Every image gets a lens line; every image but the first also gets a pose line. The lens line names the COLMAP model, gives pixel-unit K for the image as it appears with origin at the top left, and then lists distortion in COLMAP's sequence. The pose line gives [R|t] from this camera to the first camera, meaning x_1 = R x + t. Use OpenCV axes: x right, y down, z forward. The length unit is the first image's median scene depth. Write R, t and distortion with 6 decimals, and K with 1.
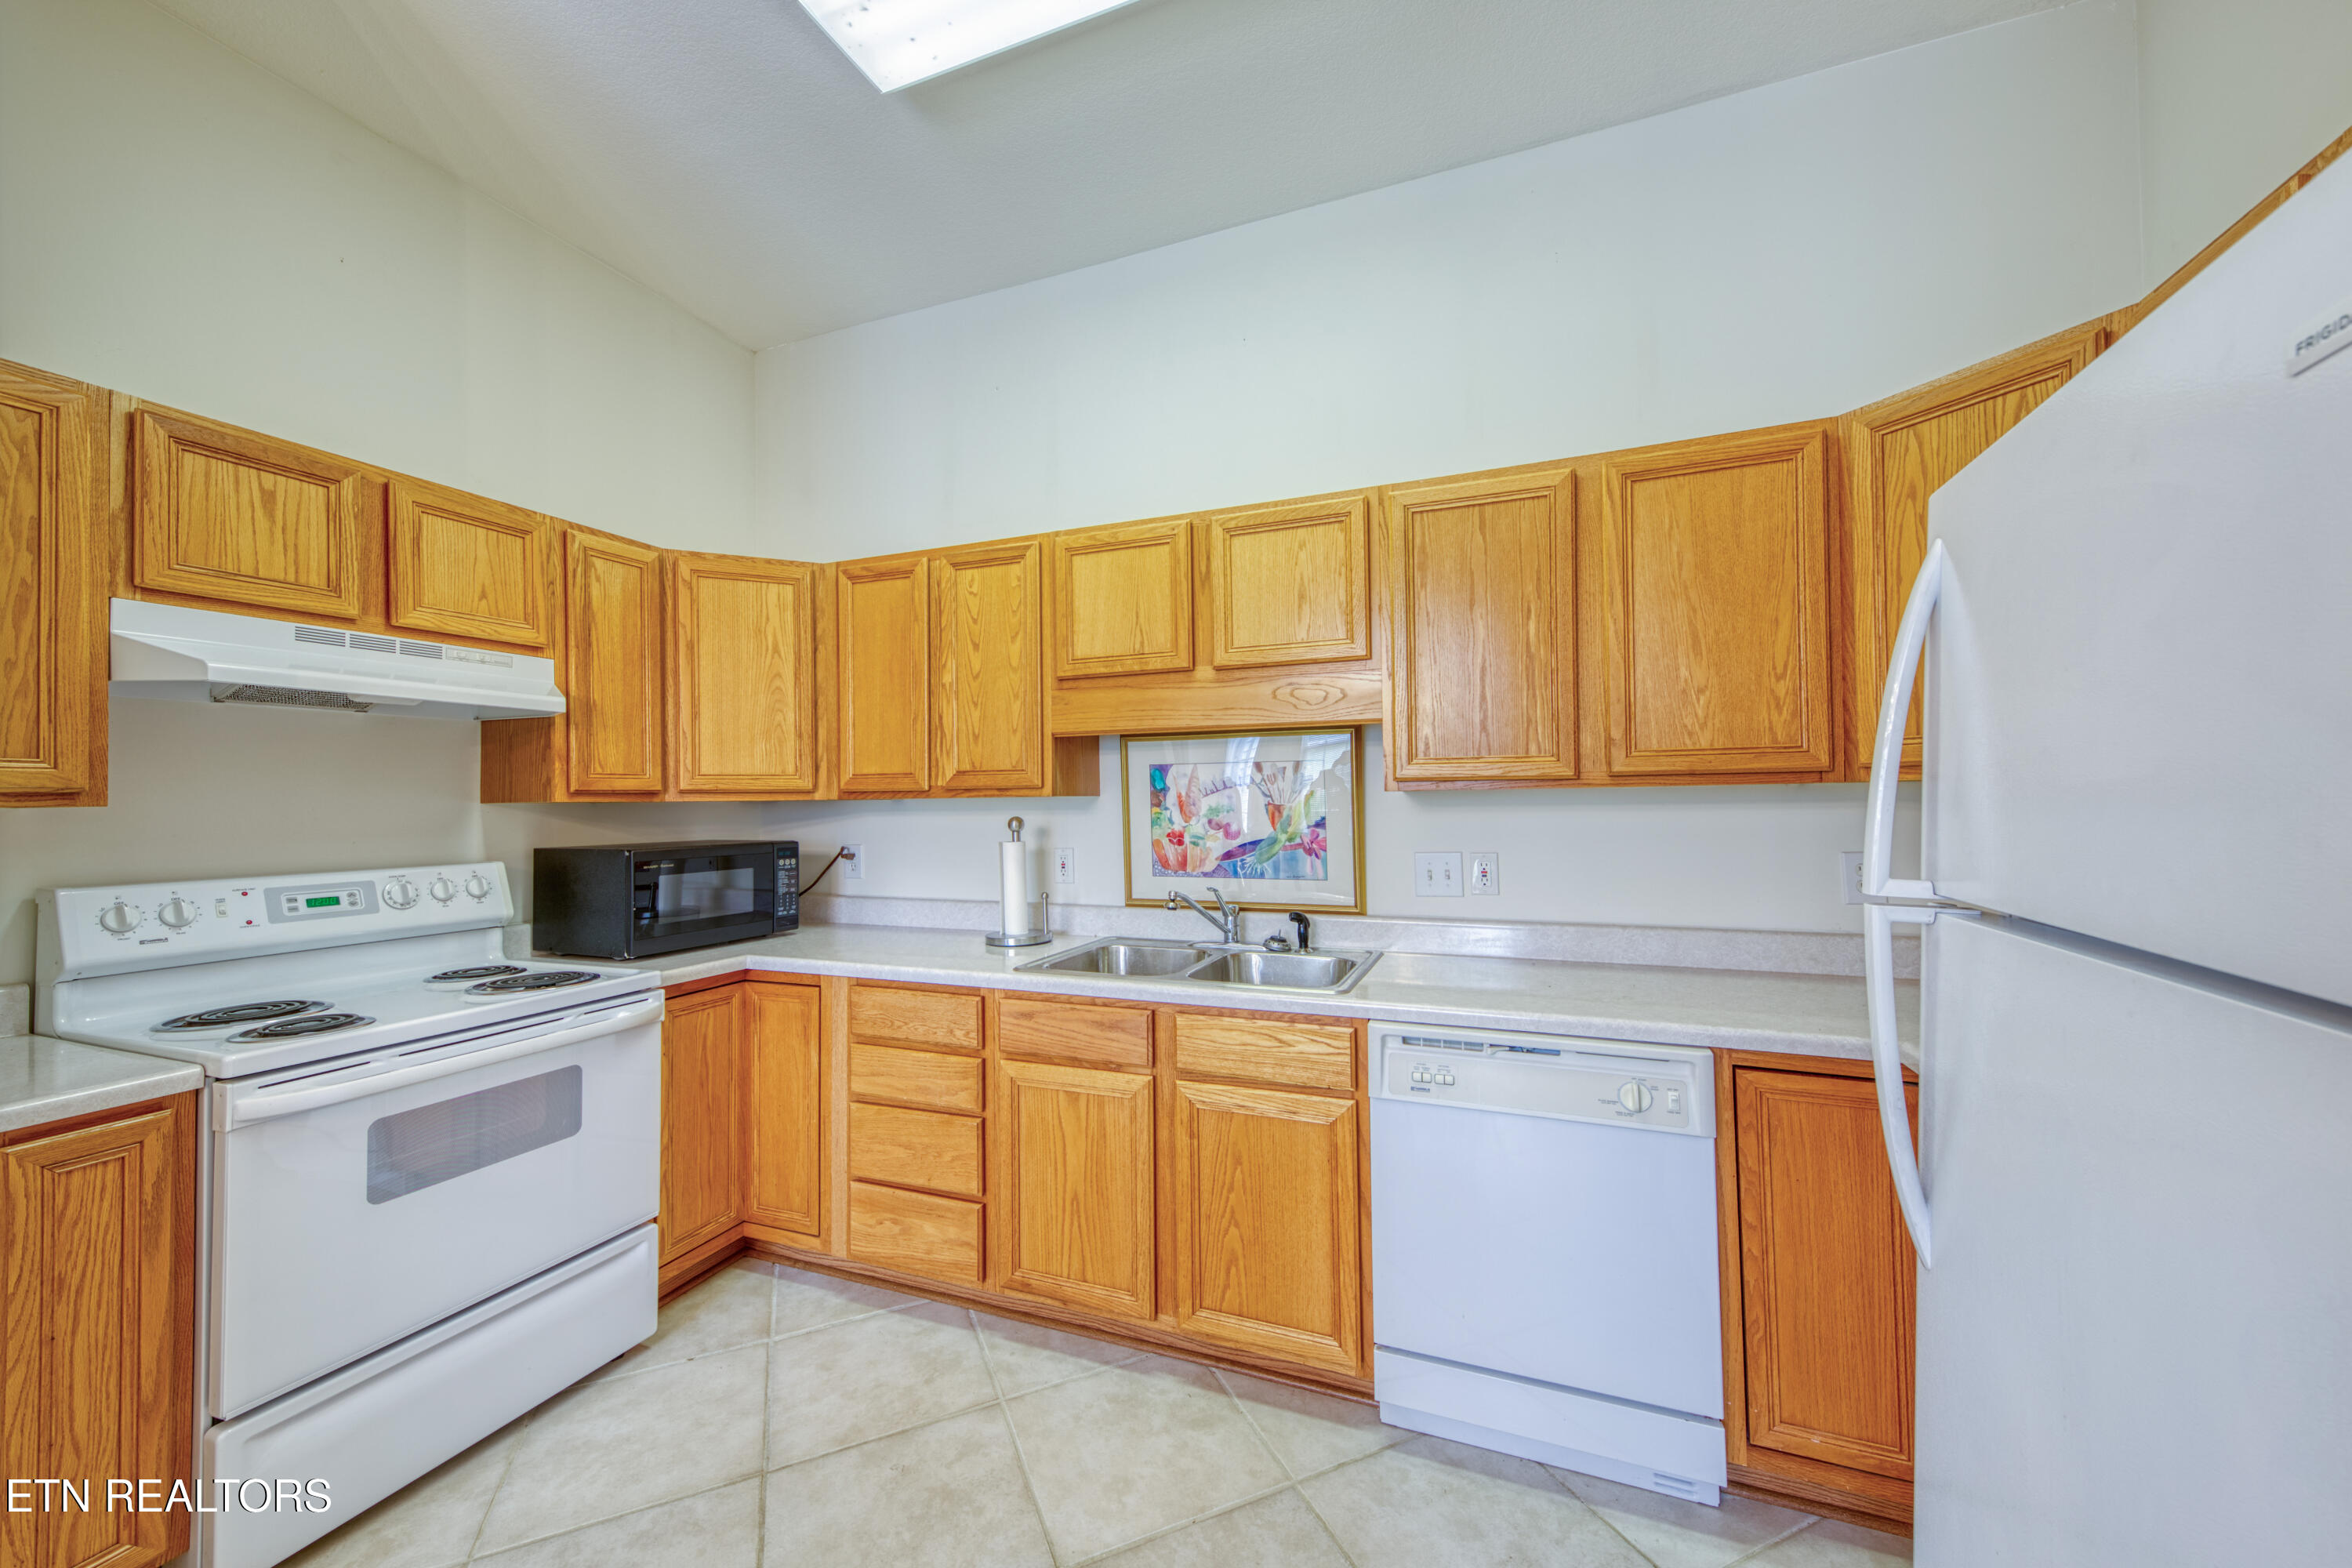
lens RADIAL K [[842.4, 0, 1235.7], [0, 842.4, 810.2], [0, 0, 1]] dist [0.014743, 0.000023]
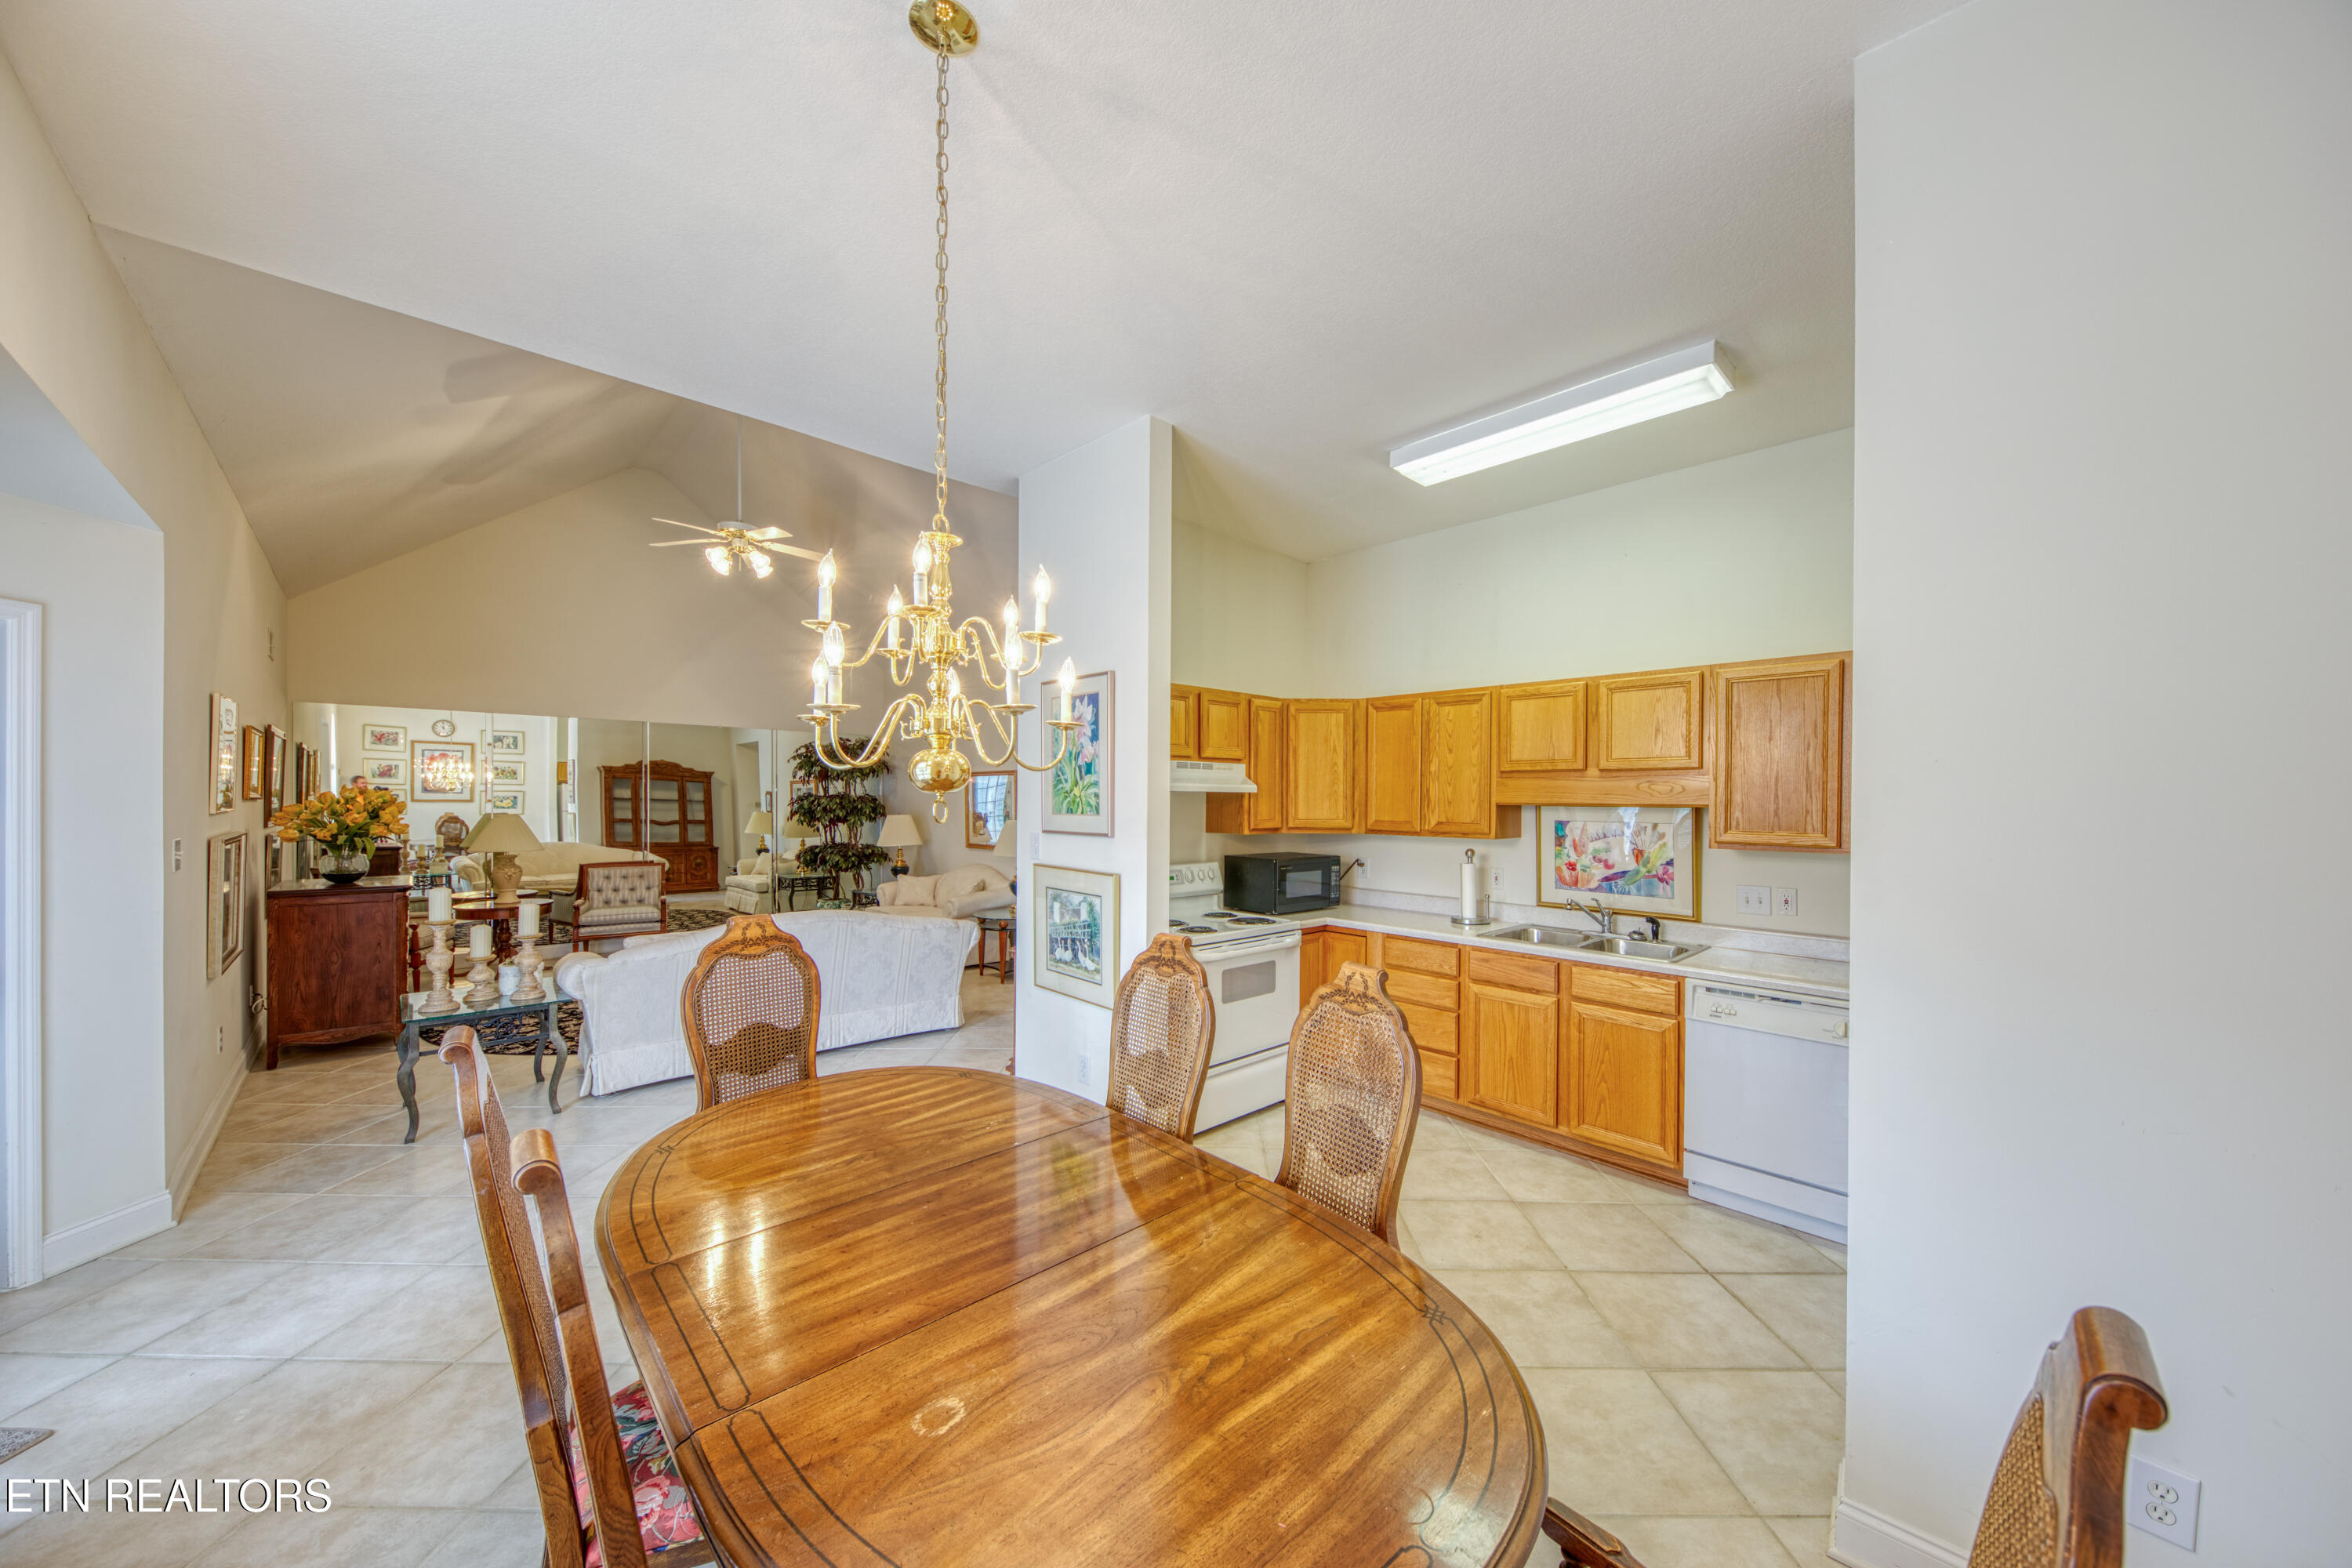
lens RADIAL K [[842.4, 0, 1235.7], [0, 842.4, 810.2], [0, 0, 1]] dist [0.014743, 0.000023]
pose [[0.907784, 0.023139, -0.418799, 0.023905], [-0.021221, 0.999732, 0.009237, -0.086823], [0.418900, 0.000502, 0.908032, -0.850904]]
